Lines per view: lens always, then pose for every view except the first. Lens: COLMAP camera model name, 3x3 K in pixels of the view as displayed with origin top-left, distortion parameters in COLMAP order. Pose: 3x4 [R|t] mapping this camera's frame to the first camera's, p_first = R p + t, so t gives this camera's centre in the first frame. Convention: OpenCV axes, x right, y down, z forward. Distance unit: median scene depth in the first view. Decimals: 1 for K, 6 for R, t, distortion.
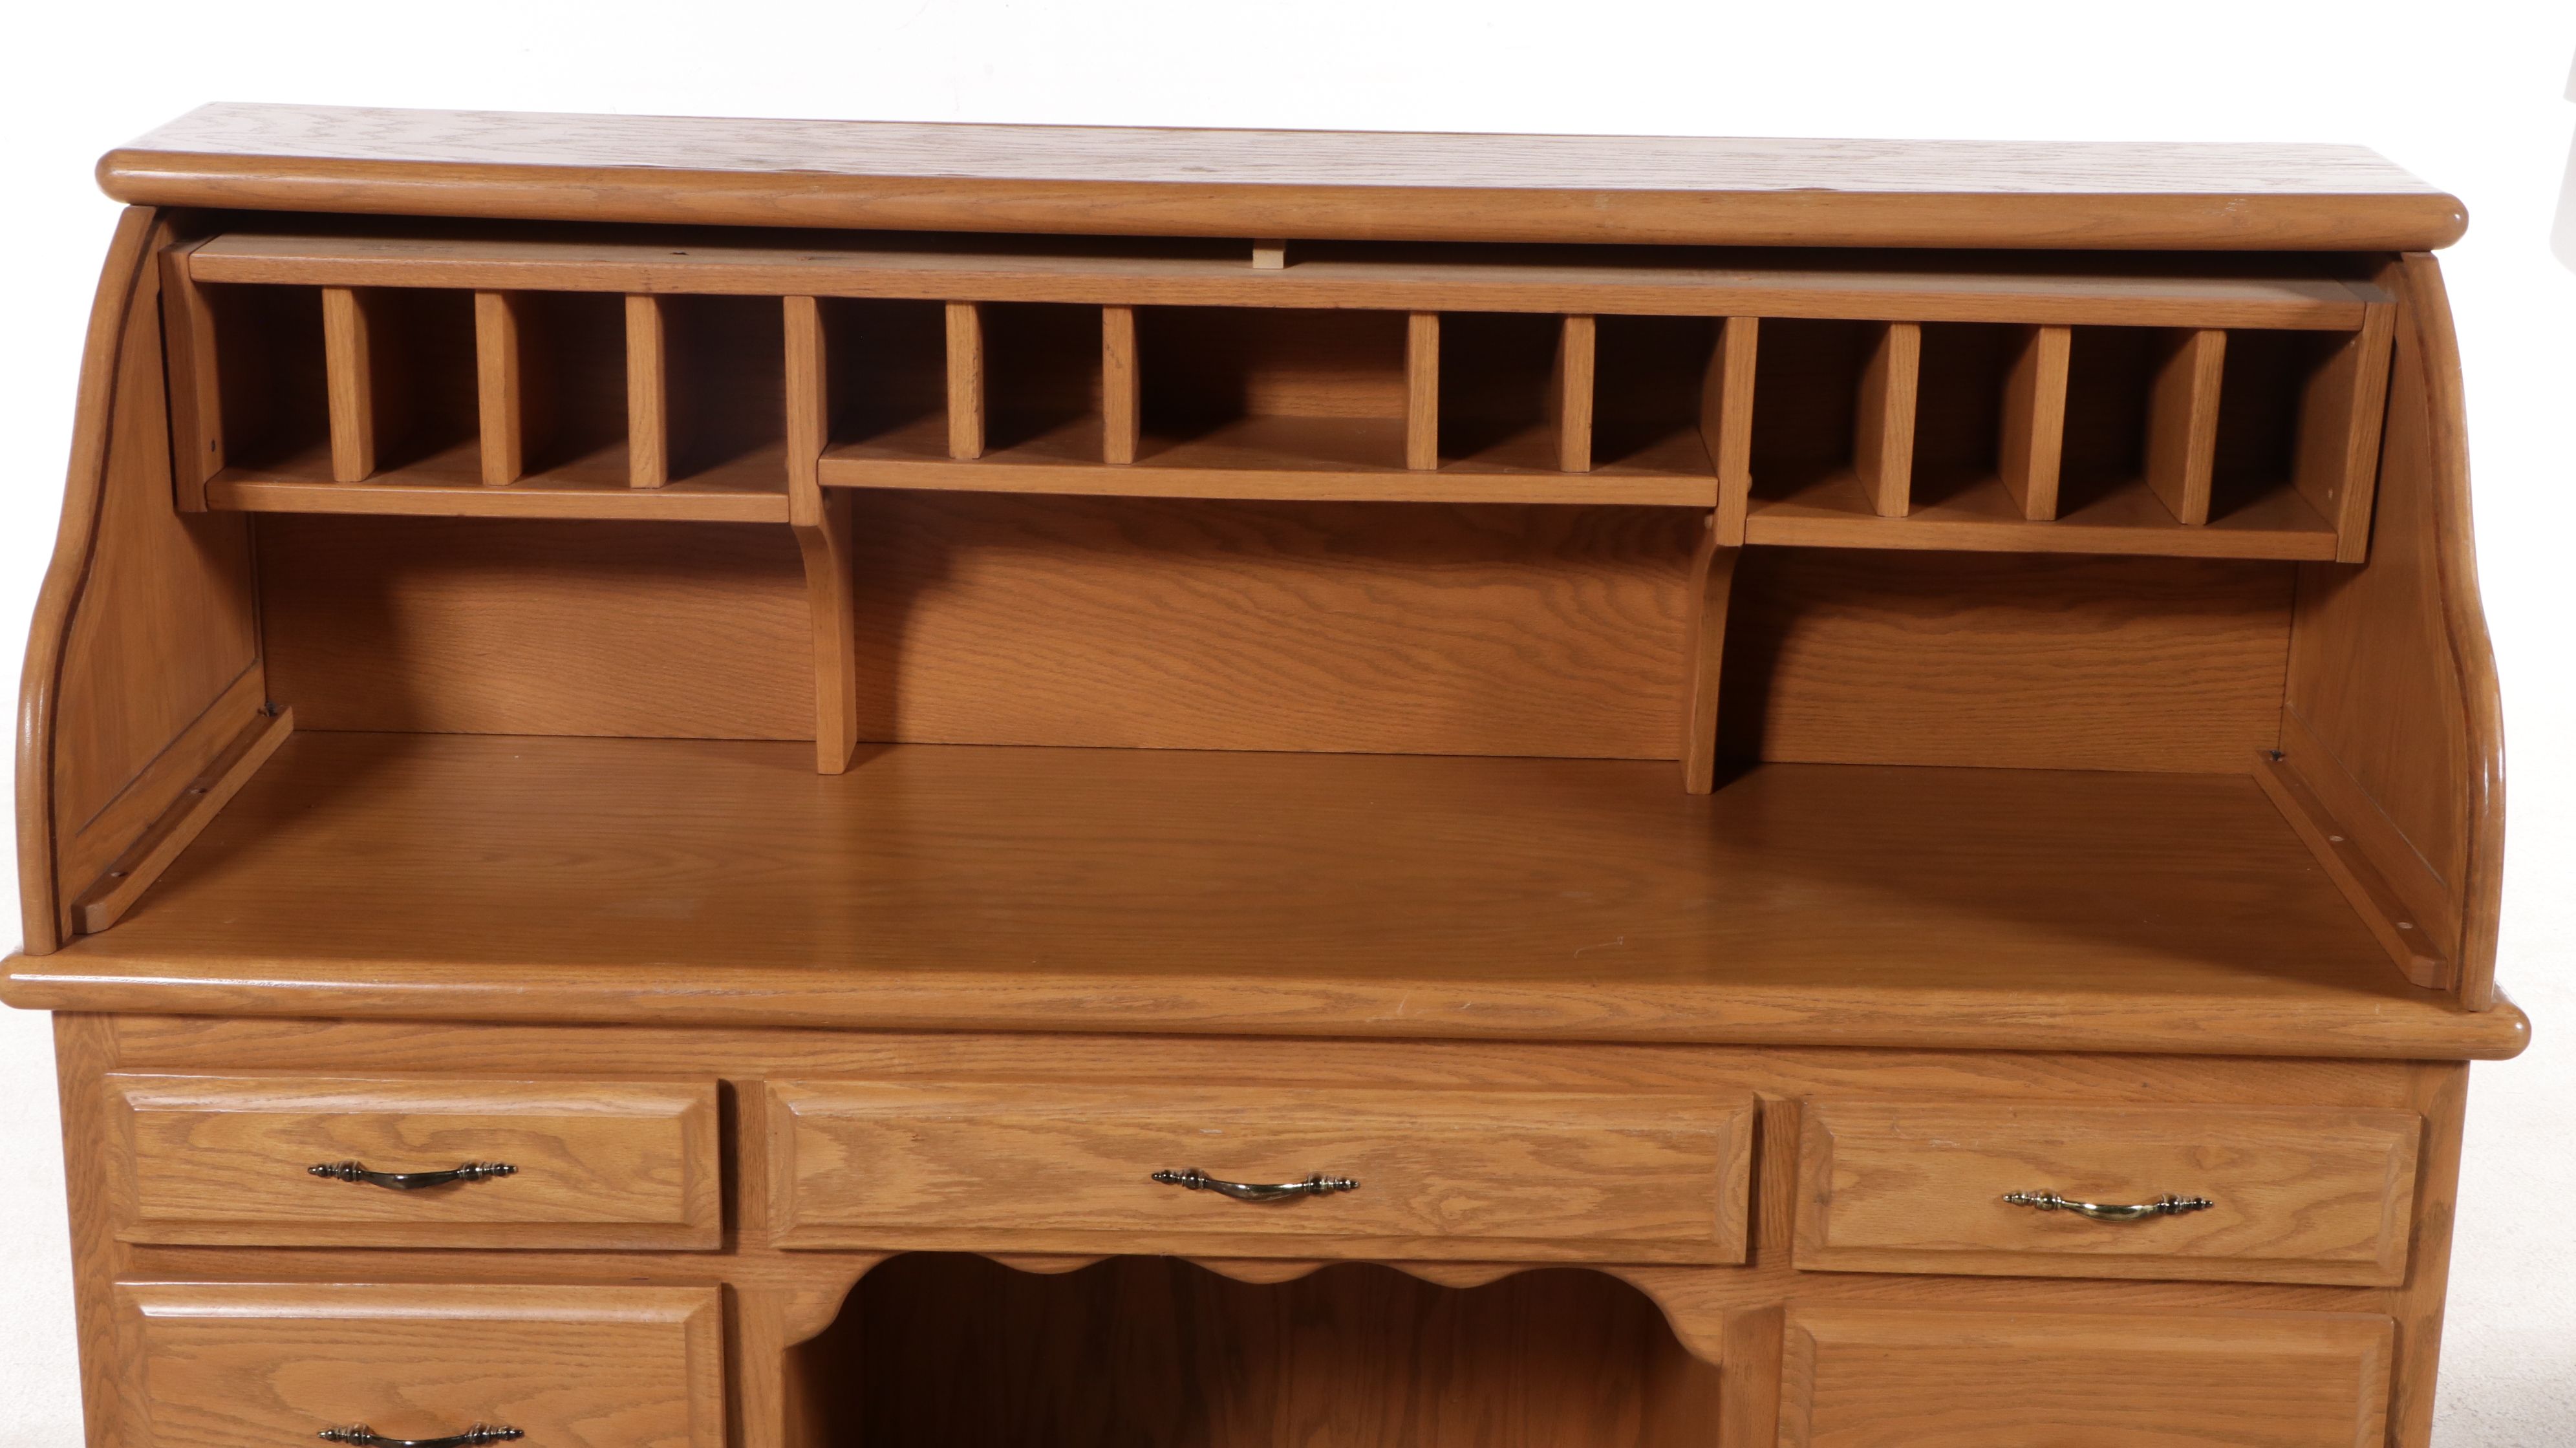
lens RADIAL K [[3847.2, 0, 1288.0], [0, 3847.2, 724.0], [0, 0, 1]] dist [0.106209, 0.106076]
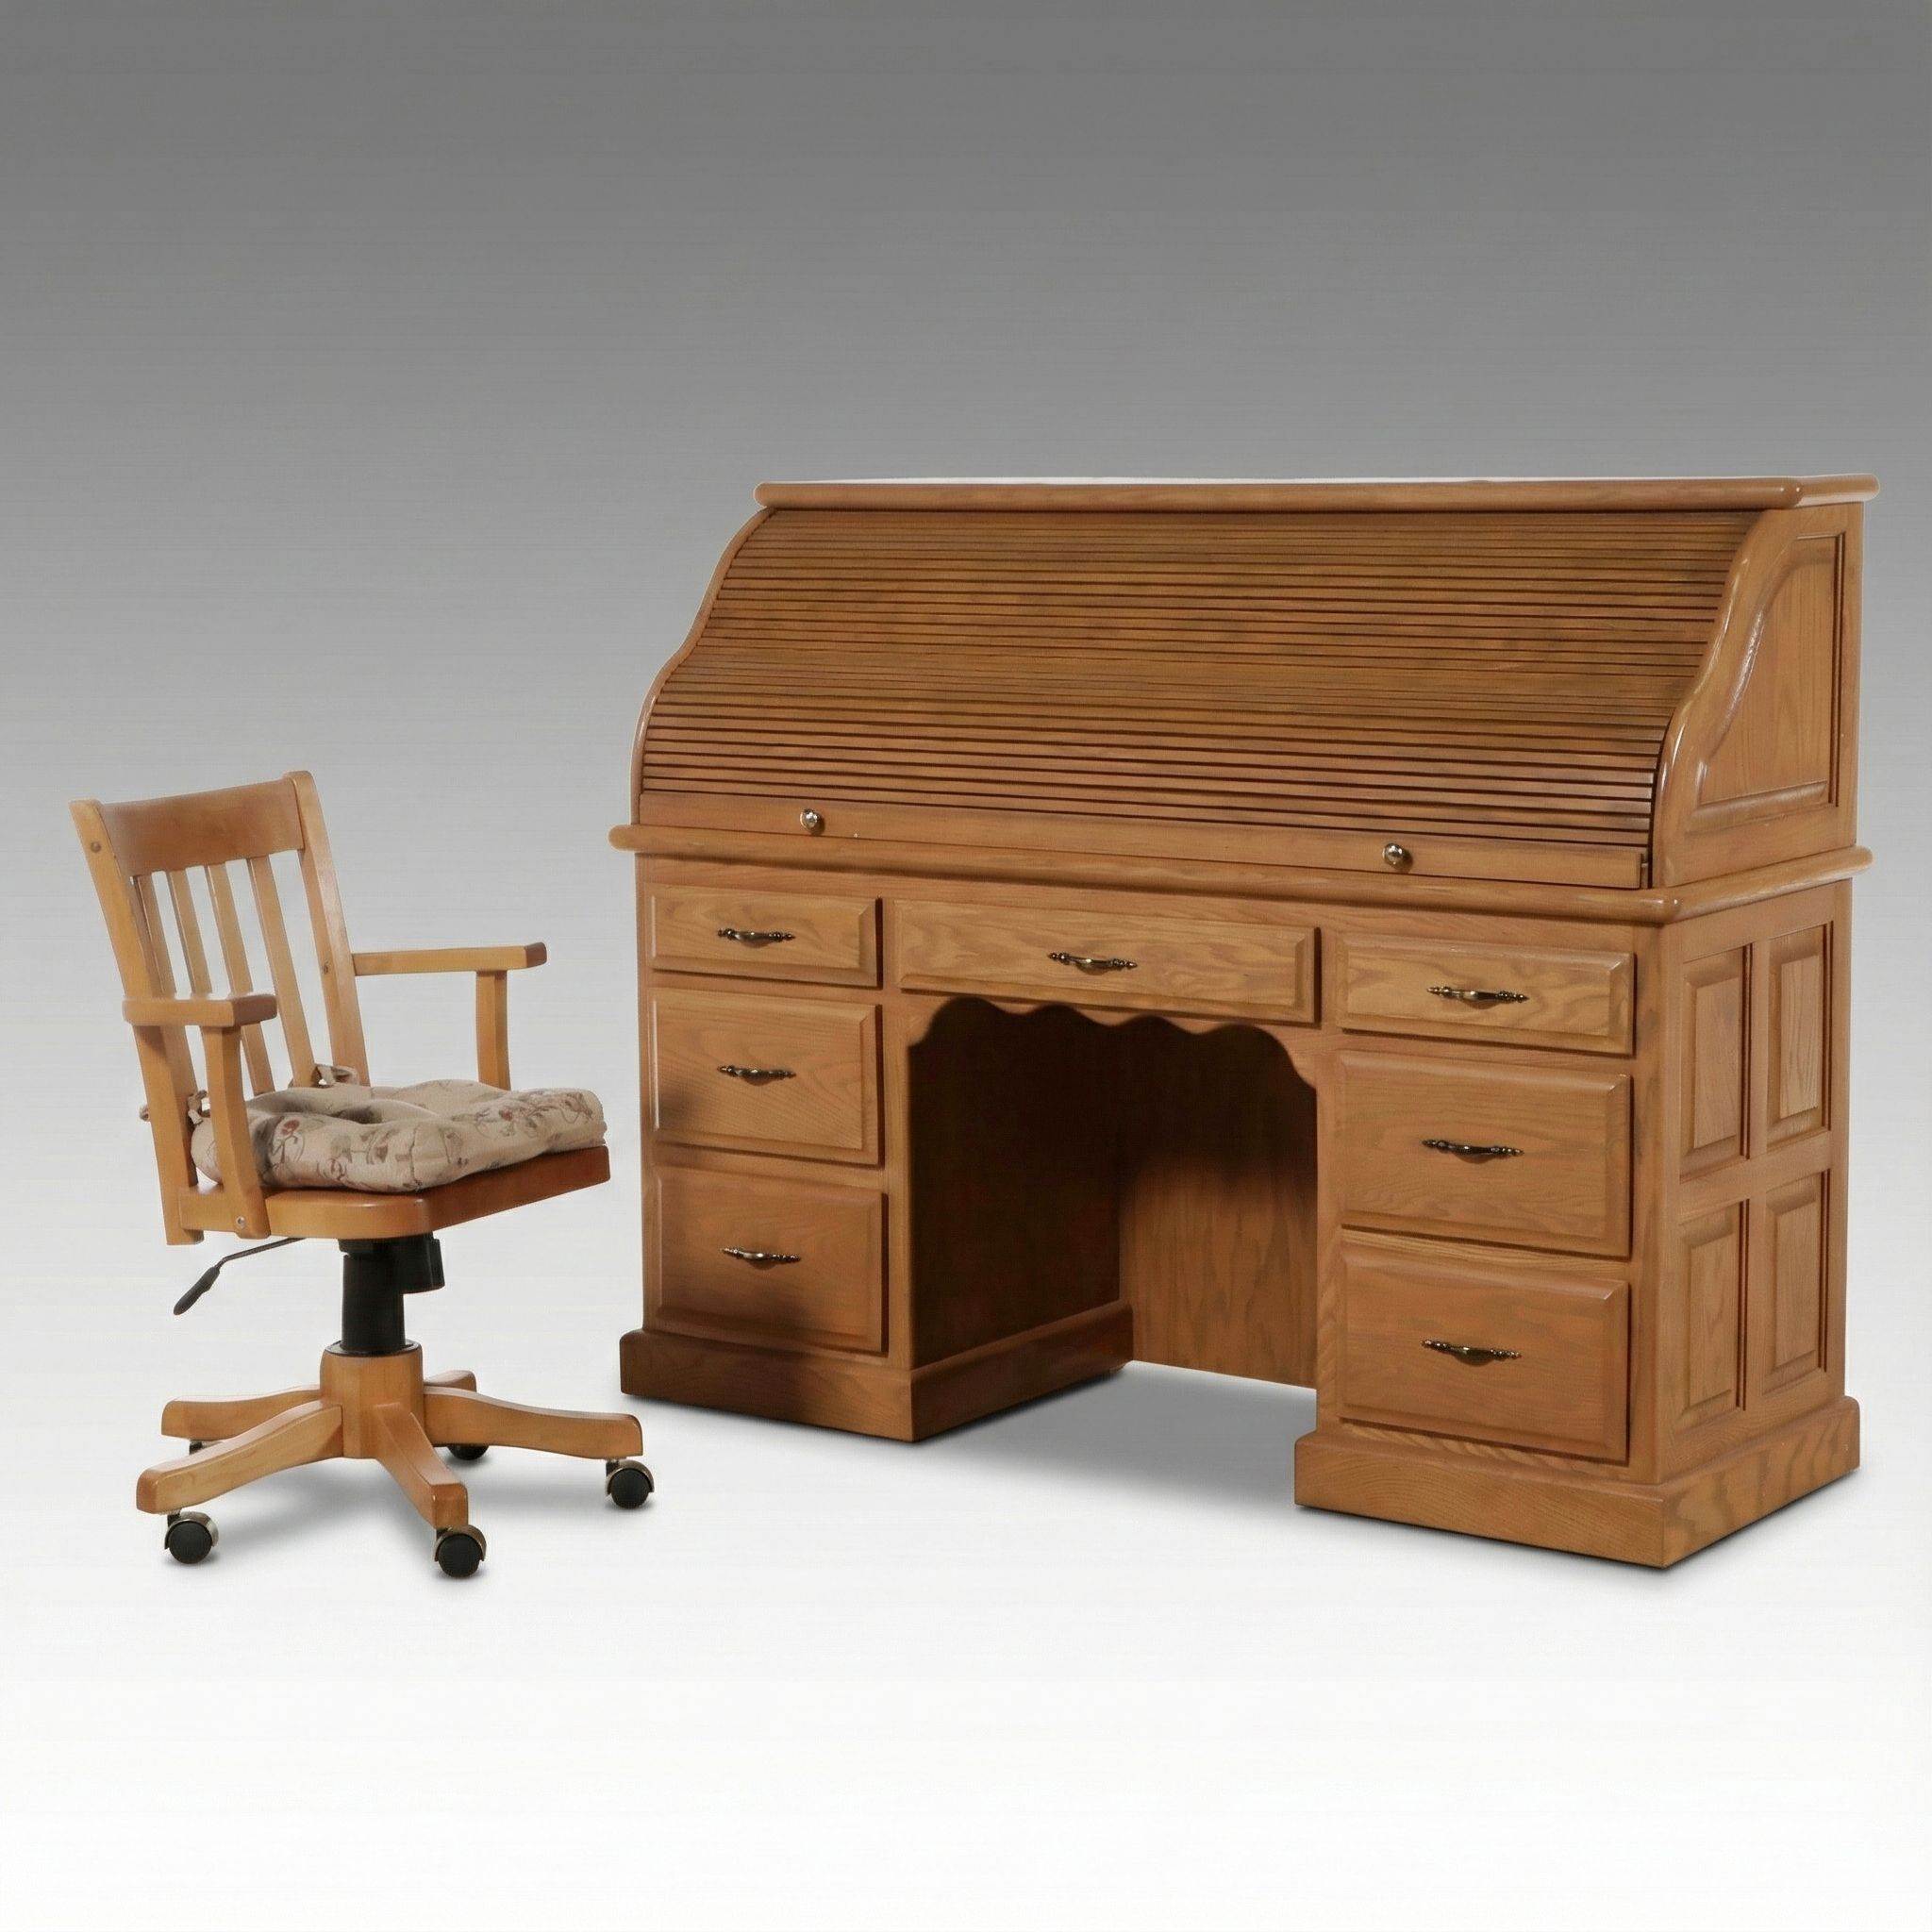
lens RADIAL K [[4300.1, 0, 966.0], [0, 4300.1, 966.0], [0, 0, 1]] dist [0.003025, 0.133211]
pose [[0.815641, 0.047355, -0.576617, 1.271640], [-0.145301, 0.981468, -0.124930, 0.427608], [0.560015, 0.185681, 0.807407, -0.849107]]
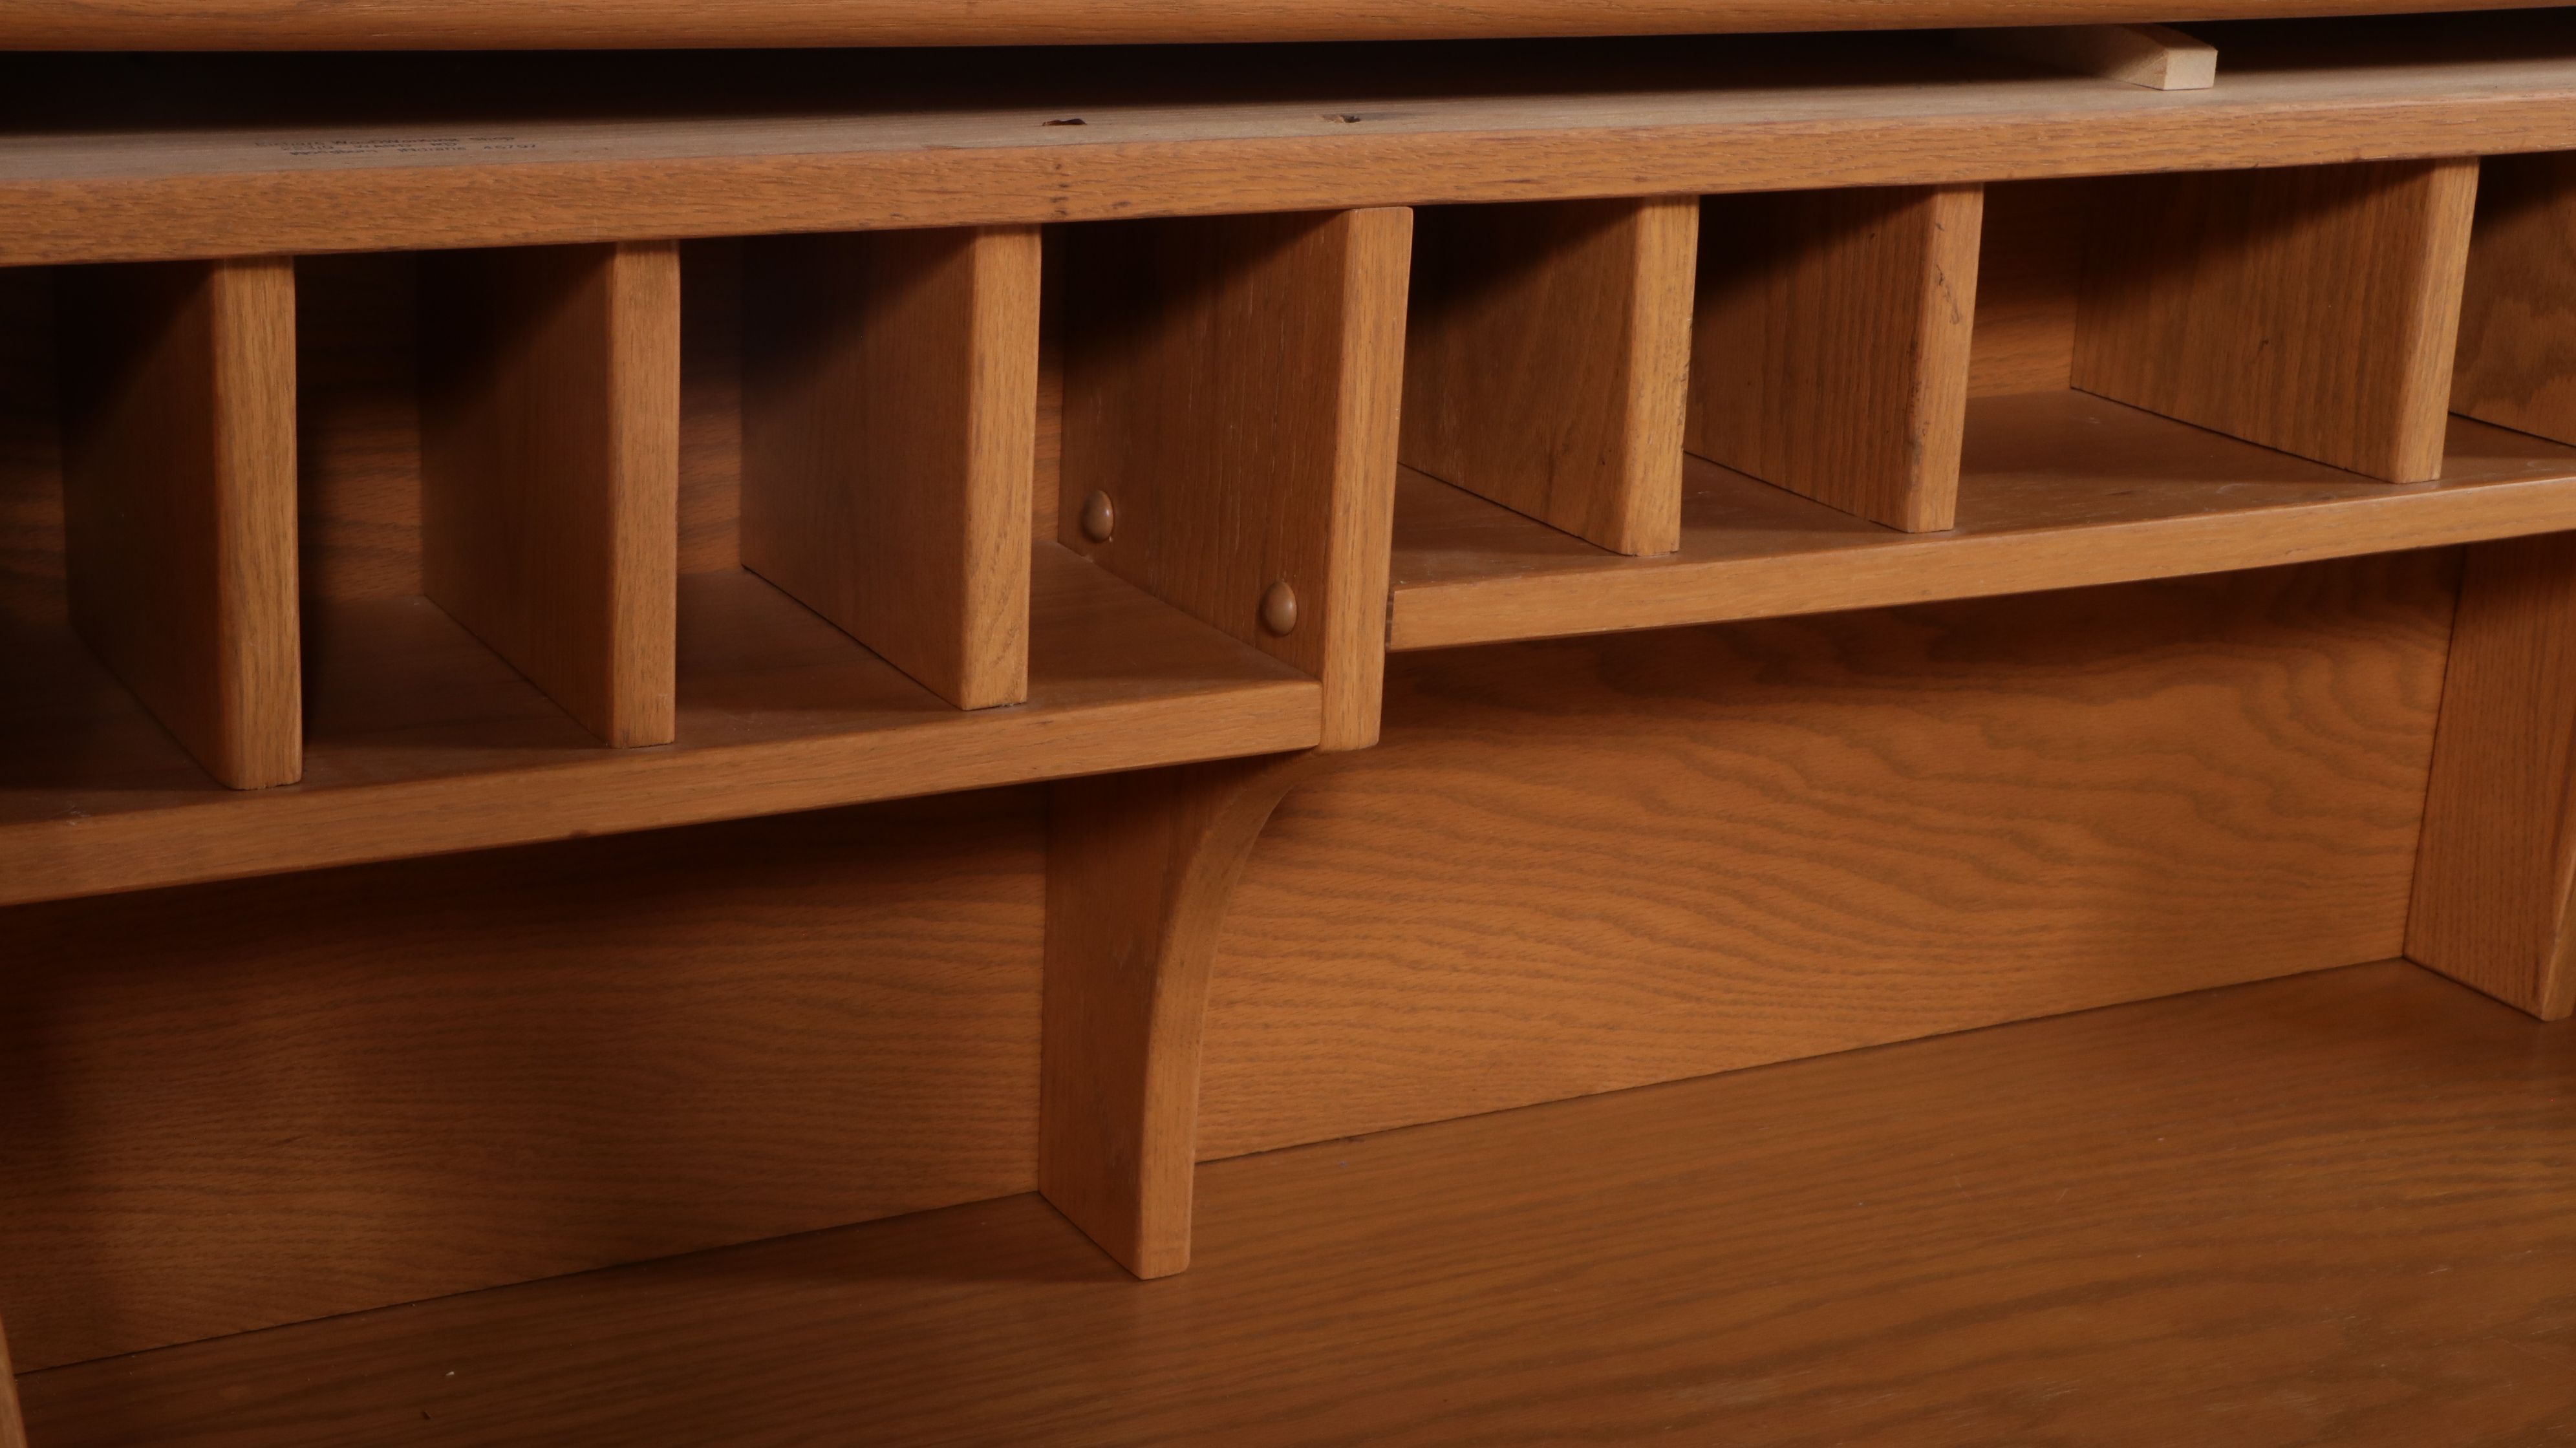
lens RADIAL K [[3847.2, 0, 1288.0], [0, 3847.2, 724.0], [0, 0, 1]] dist [0.106209, 0.106076]
pose [[0.865946, -0.121812, 0.485076, -0.310787], [0.113823, 0.992434, 0.046025, -0.069093], [-0.487013, 0.015358, 0.873260, 0.587241]]
